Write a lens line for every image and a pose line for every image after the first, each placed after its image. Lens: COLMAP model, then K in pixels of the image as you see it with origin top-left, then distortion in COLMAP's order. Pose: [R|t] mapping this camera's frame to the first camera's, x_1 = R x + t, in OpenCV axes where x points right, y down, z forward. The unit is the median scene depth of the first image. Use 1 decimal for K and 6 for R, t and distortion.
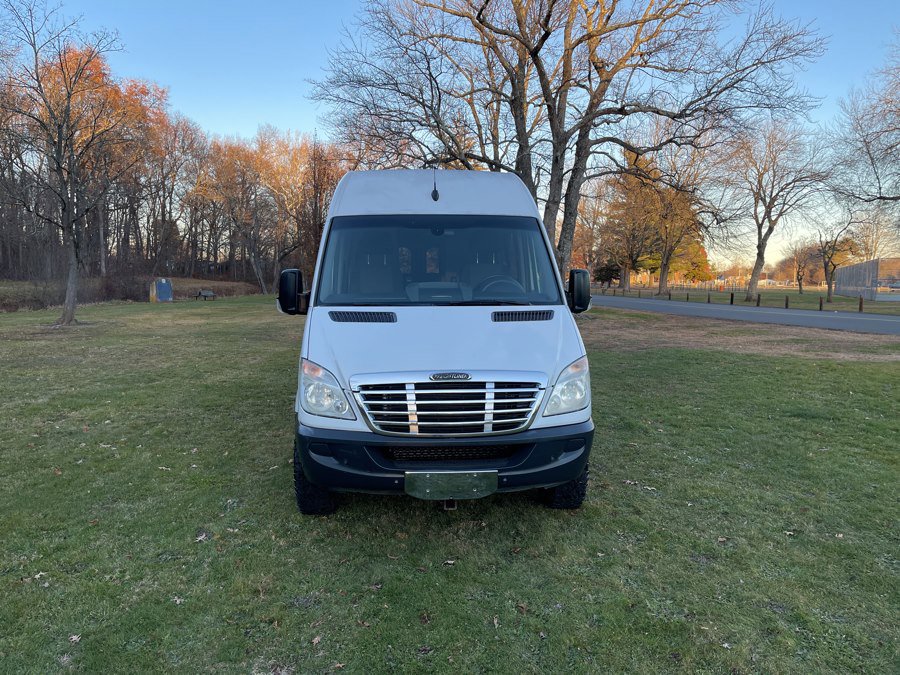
lens RADIAL K [[679.7, 0, 451.5], [0, 679.7, 333.7], [0, 0, 1]] dist [0.083782, -0.115840]
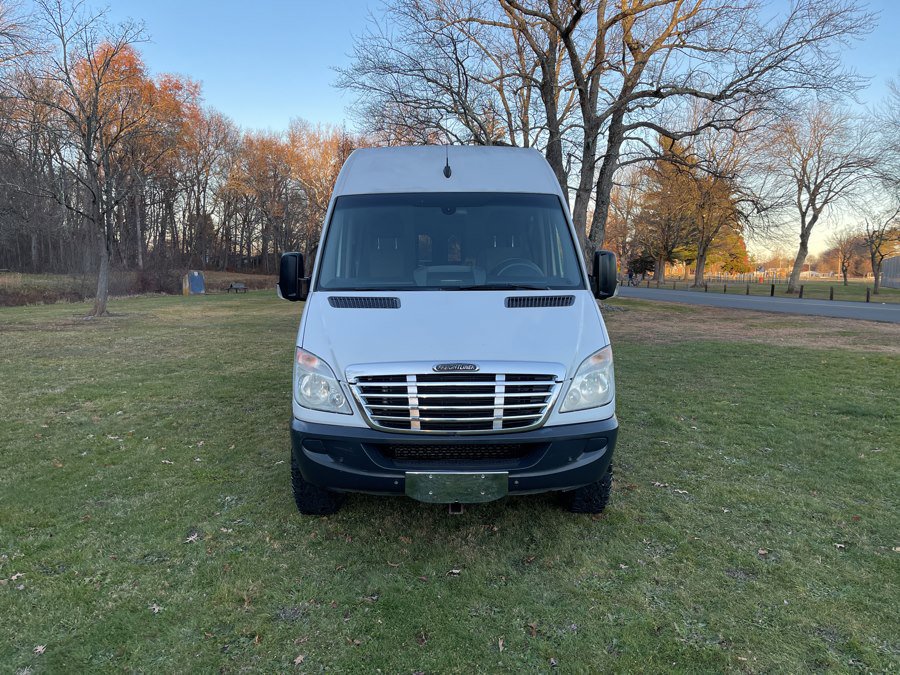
lens RADIAL K [[679.7, 0, 443.0], [0, 679.7, 342.1], [0, 0, 1]] dist [0.083782, -0.115840]
pose [[0.998352, 0.003116, -0.057310, 0.029745], [-0.001841, 0.999750, 0.022288, 0.008388], [0.057365, -0.022146, 0.998108, 0.090589]]
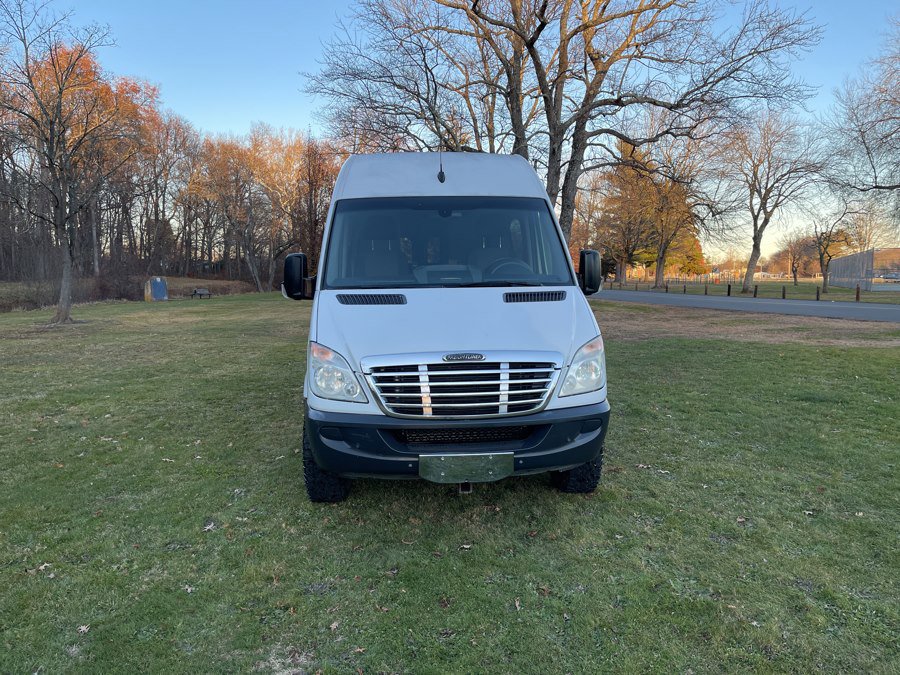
lens RADIAL K [[679.7, 0, 455.2], [0, 679.7, 335.2], [0, 0, 1]] dist [0.083782, -0.115840]
pose [[0.999856, -0.013059, 0.010813, -0.022203], [0.012985, 0.999892, 0.006878, 0.022319], [-0.010902, -0.006737, 0.999918, 0.021965]]
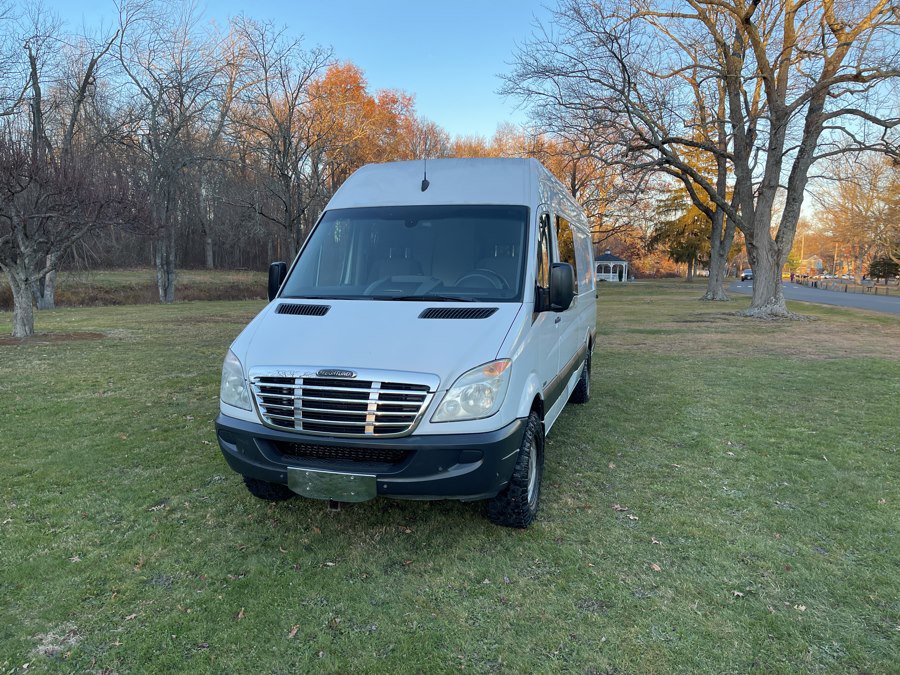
lens RADIAL K [[679.7, 0, 448.3], [0, 679.7, 335.1], [0, 0, 1]] dist [0.083782, -0.115840]
pose [[0.938255, 0.039174, -0.343719, 0.434813], [-0.035422, 0.999225, 0.017189, -0.012380], [0.344126, -0.003952, 0.938915, 0.134393]]
